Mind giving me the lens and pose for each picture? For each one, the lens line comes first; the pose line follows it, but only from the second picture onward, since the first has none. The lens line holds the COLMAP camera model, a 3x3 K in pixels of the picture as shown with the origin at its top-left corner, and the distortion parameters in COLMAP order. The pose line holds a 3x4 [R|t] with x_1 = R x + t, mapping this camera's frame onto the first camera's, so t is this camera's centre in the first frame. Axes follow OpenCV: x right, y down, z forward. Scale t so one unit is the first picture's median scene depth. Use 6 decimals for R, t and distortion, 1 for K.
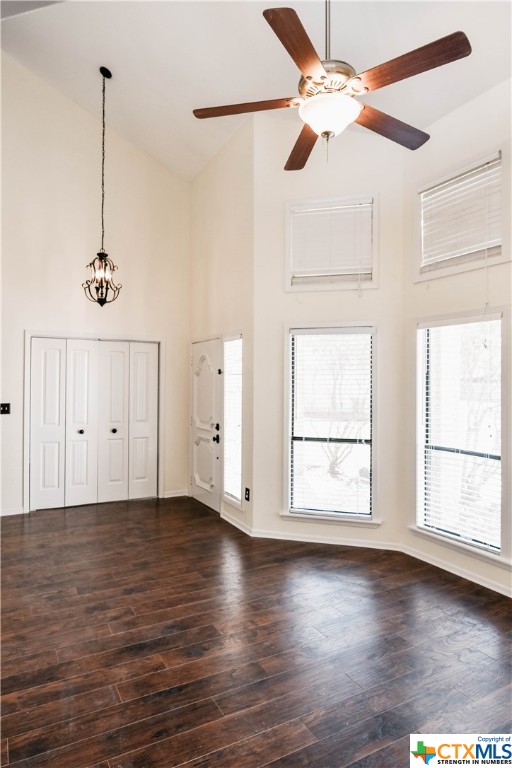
lens RADIAL K [[472.0, 0, 256.0], [0, 472.0, 384.0], [0, 0, 1]] dist [-0.004790, -0.007586]
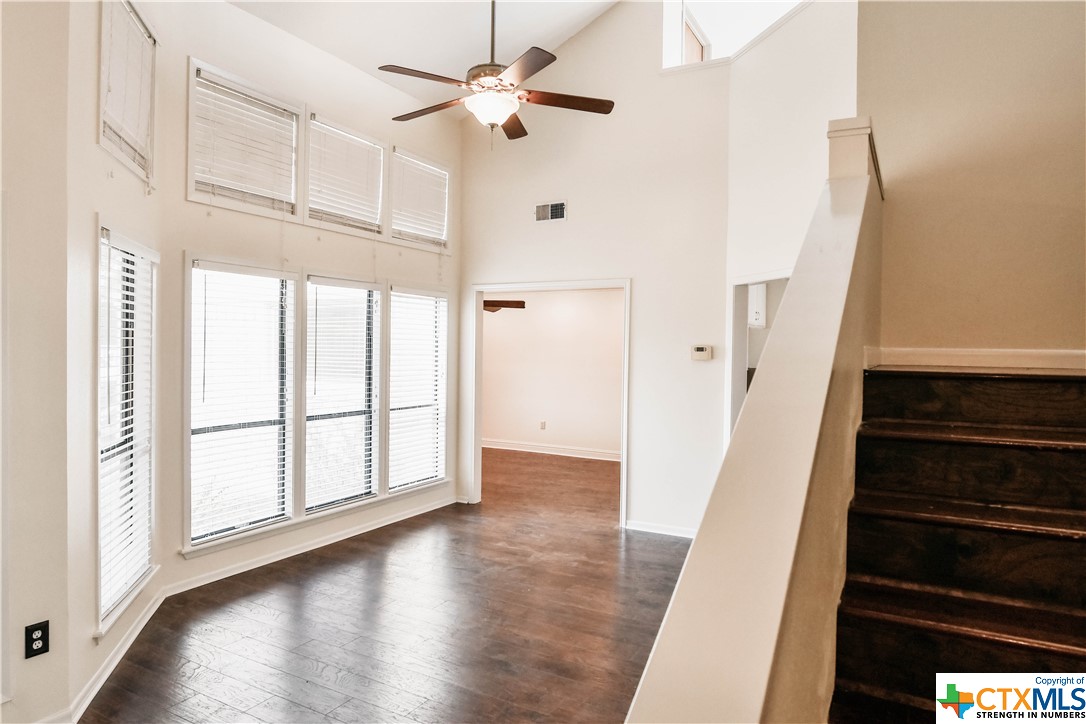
lens RADIAL K [[667.4, 0, 541.9], [0, 667.4, 355.3], [0, 0, 1]] dist [-0.004790, -0.007586]
pose [[-0.533164, -0.023171, 0.845695, -0.877073], [-0.020815, 0.999682, 0.014268, -0.010566], [-0.845756, -0.009996, -0.533476, 1.213594]]
